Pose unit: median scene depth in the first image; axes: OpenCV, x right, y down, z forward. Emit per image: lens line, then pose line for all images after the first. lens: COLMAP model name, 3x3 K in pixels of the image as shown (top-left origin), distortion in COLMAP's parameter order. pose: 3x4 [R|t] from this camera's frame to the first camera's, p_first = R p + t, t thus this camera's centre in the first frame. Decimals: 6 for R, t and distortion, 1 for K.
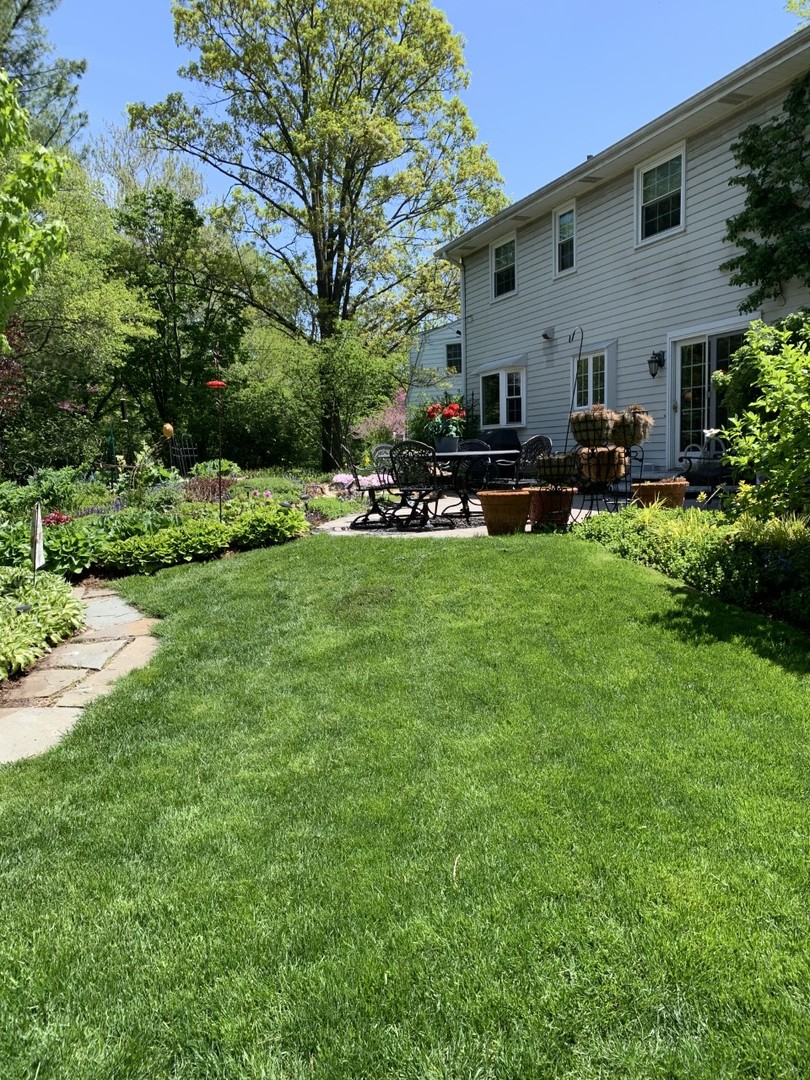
lens RADIAL K [[803.5, 0, 405.0], [0, 803.5, 540.0], [0, 0, 1]] dist [0.056544, -0.001572]
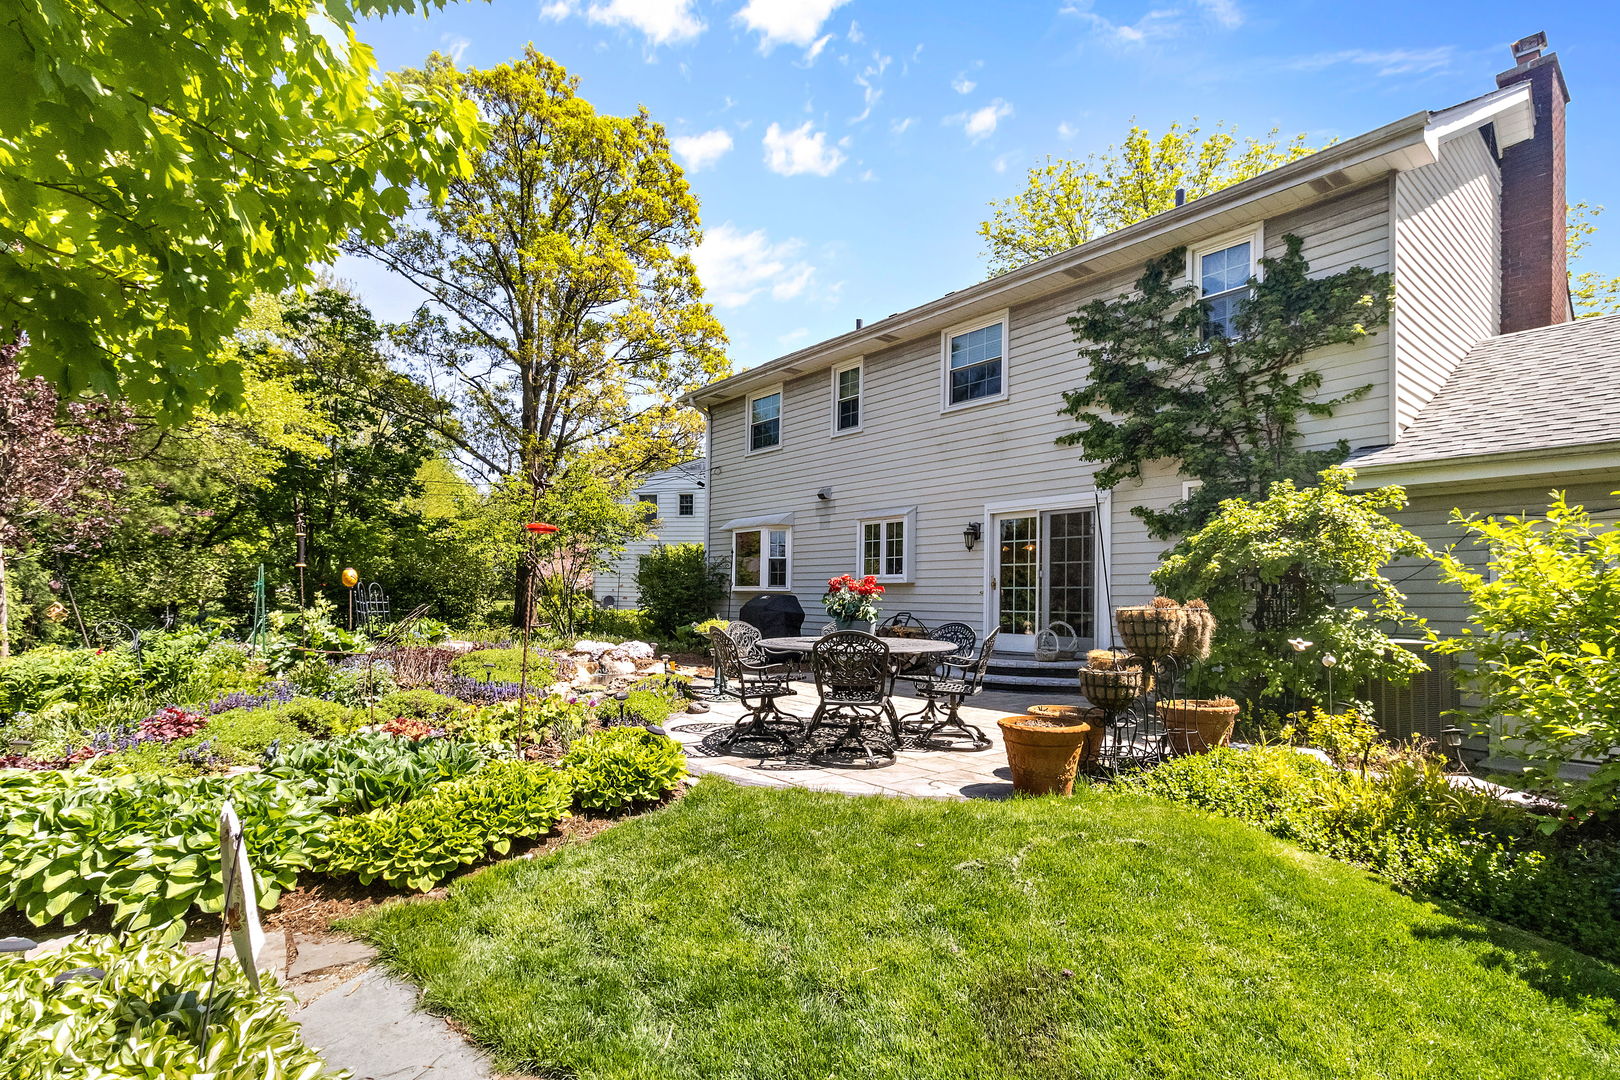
lens RADIAL K [[777.3, 0, 805.7], [0, 777.3, 596.9], [0, 0, 1]] dist [0.038473, -0.000495]
pose [[0.954797, 0.041374, 0.294365, -0.110173], [-0.007300, 0.993231, -0.115924, -0.039102], [-0.297169, 0.108535, 0.948636, 0.196368]]
